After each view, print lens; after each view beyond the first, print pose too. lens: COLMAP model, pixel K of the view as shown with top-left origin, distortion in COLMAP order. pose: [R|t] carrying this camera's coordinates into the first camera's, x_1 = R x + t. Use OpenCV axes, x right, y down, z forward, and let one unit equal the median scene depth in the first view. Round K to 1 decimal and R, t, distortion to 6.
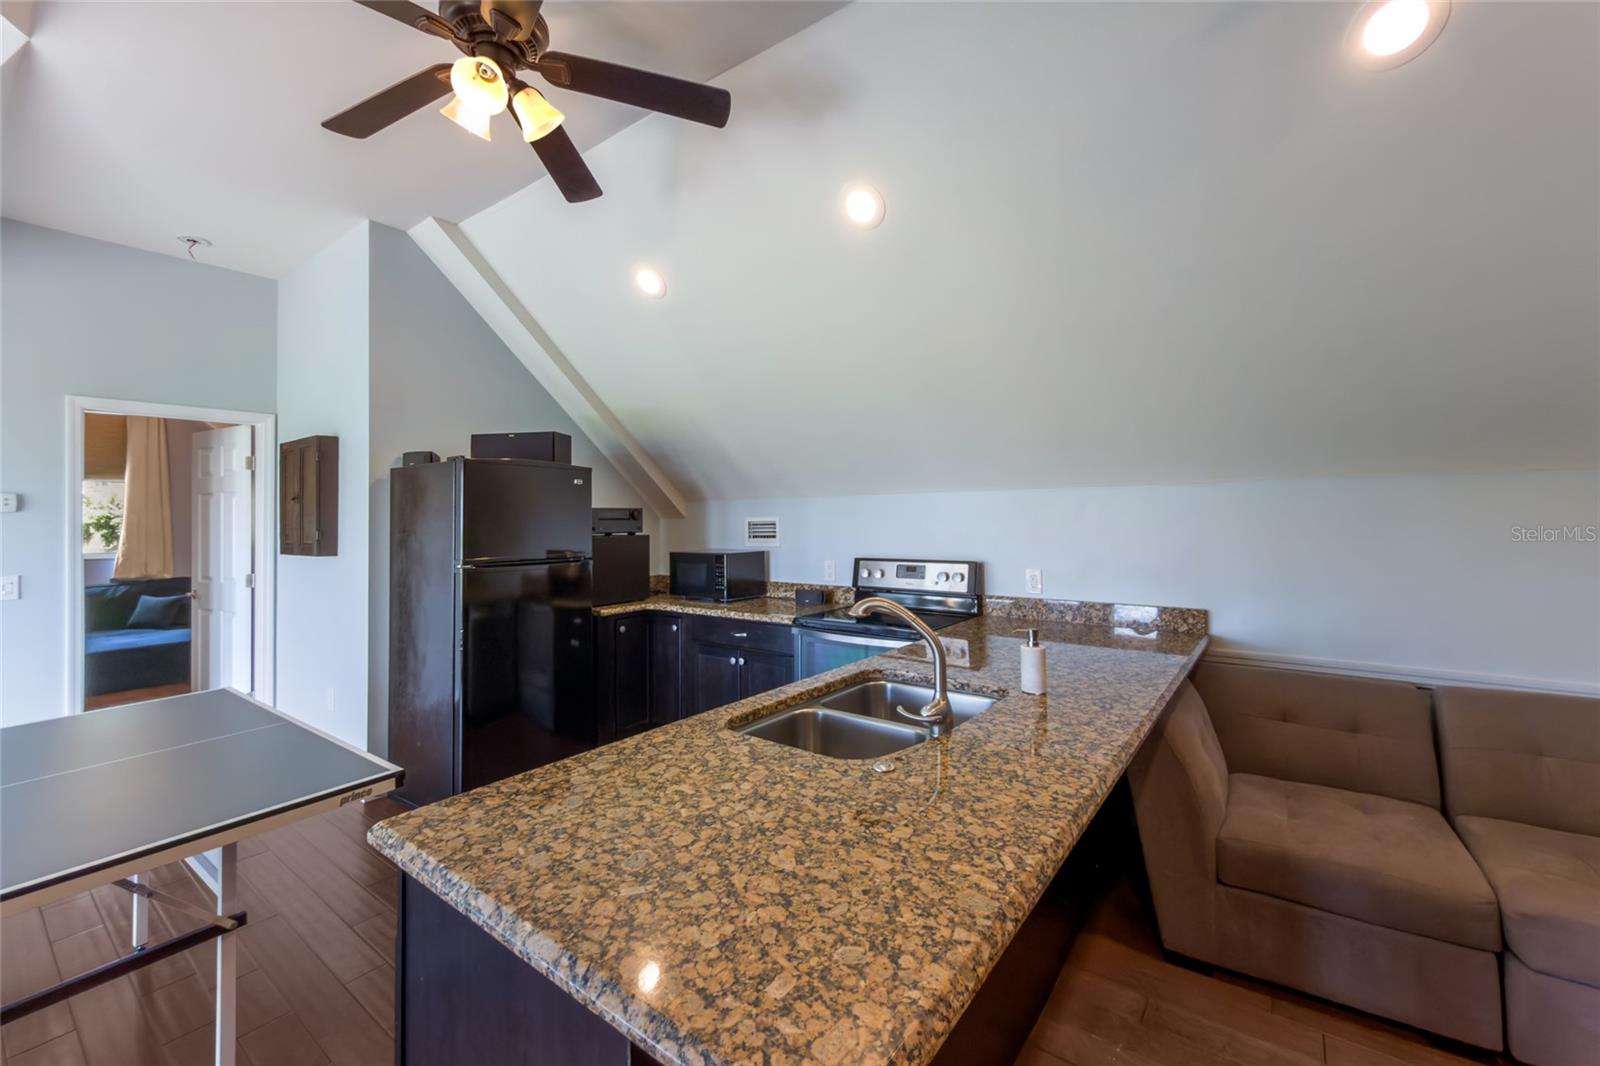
lens RADIAL K [[655.0, 0, 799.5], [0, 655.0, 519.0], [0, 0, 1]] dist [-0.000428, -0.000027]
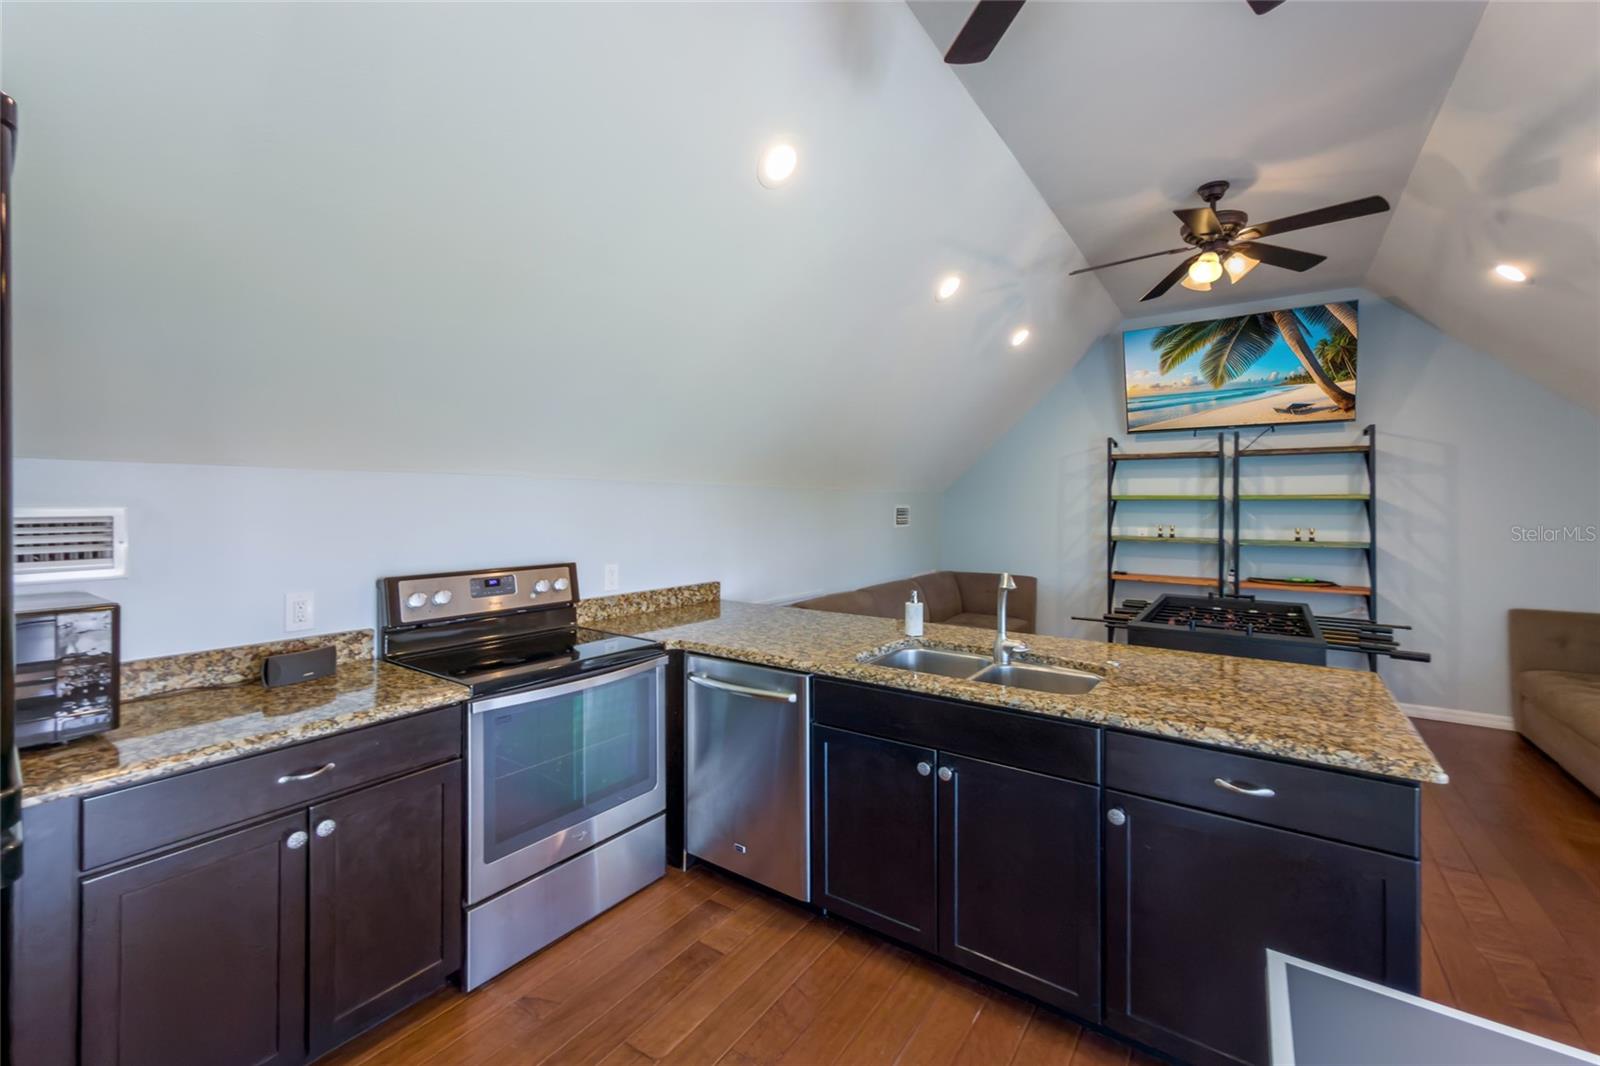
lens RADIAL K [[655.0, 0, 799.5], [0, 655.0, 519.0], [0, 0, 1]] dist [-0.000428, -0.000027]
pose [[-0.023263, -0.014564, 0.999623, -0.591667], [-0.004489, 0.999885, 0.014464, -0.004512], [-0.999719, -0.004151, -0.023325, 0.742800]]
